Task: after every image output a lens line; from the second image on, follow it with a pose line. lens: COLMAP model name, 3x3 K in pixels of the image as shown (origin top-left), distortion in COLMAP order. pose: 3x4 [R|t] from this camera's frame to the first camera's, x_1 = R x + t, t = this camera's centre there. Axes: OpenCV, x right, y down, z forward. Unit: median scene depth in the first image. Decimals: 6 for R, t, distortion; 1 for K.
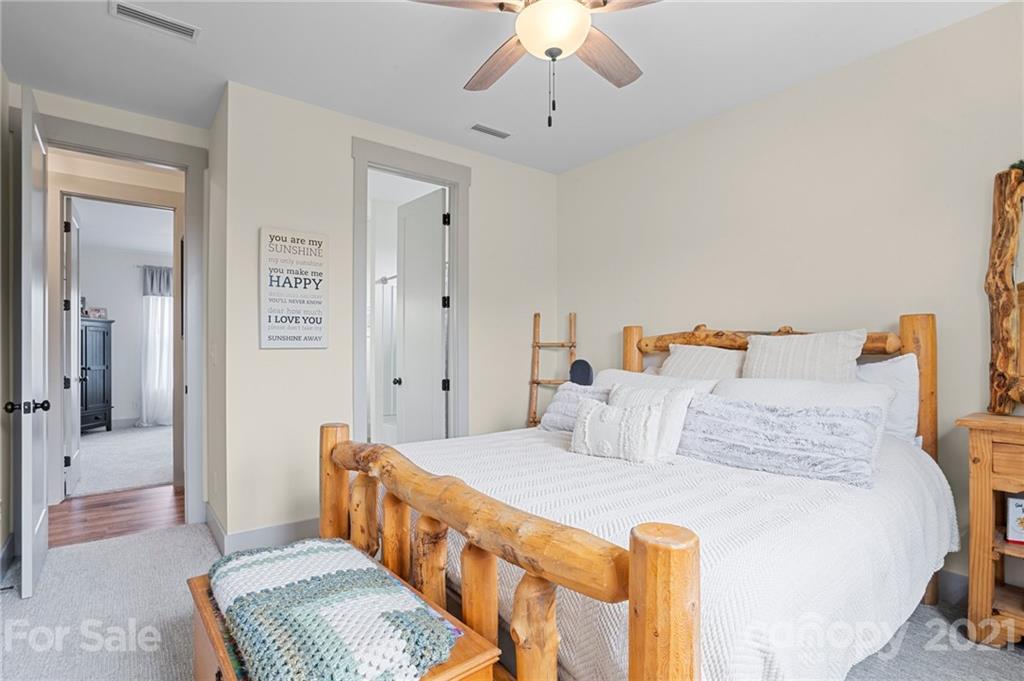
lens RADIAL K [[504.0, 0, 516.5], [0, 504.0, 350.7], [0, 0, 1]] dist [-0.027171, 0.012794]
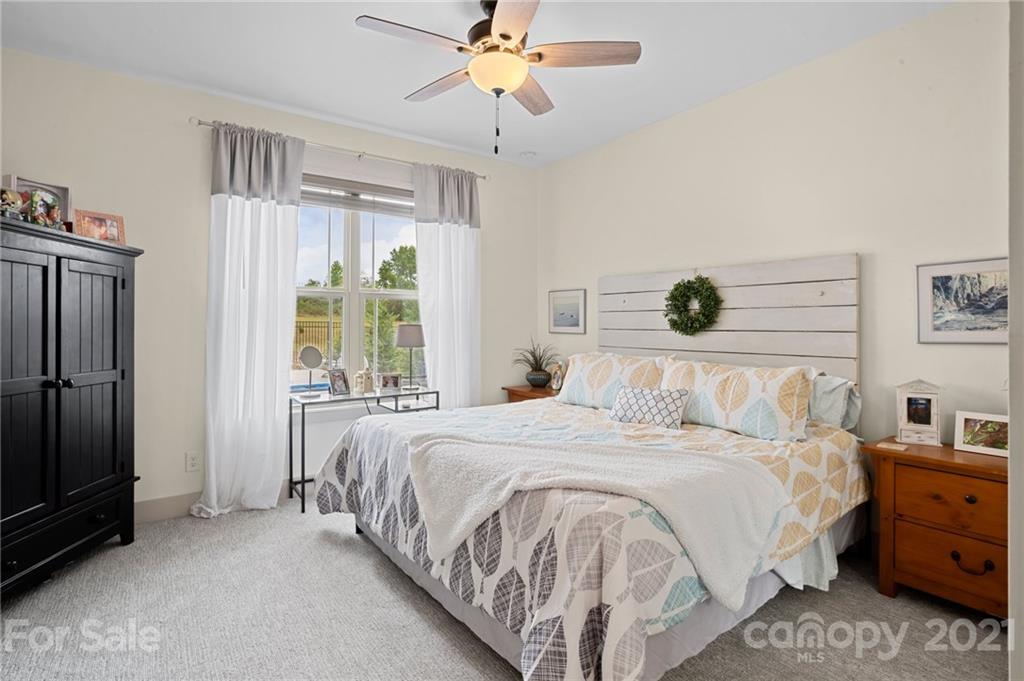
lens RADIAL K [[504.0, 0, 509.5], [0, 504.0, 331.3], [0, 0, 1]] dist [-0.027171, 0.012794]
pose [[0.998461, 0.007141, -0.055003, -0.512987], [-0.006937, 0.999968, 0.003905, -0.001875], [0.055029, -0.003518, 0.998479, 0.643006]]
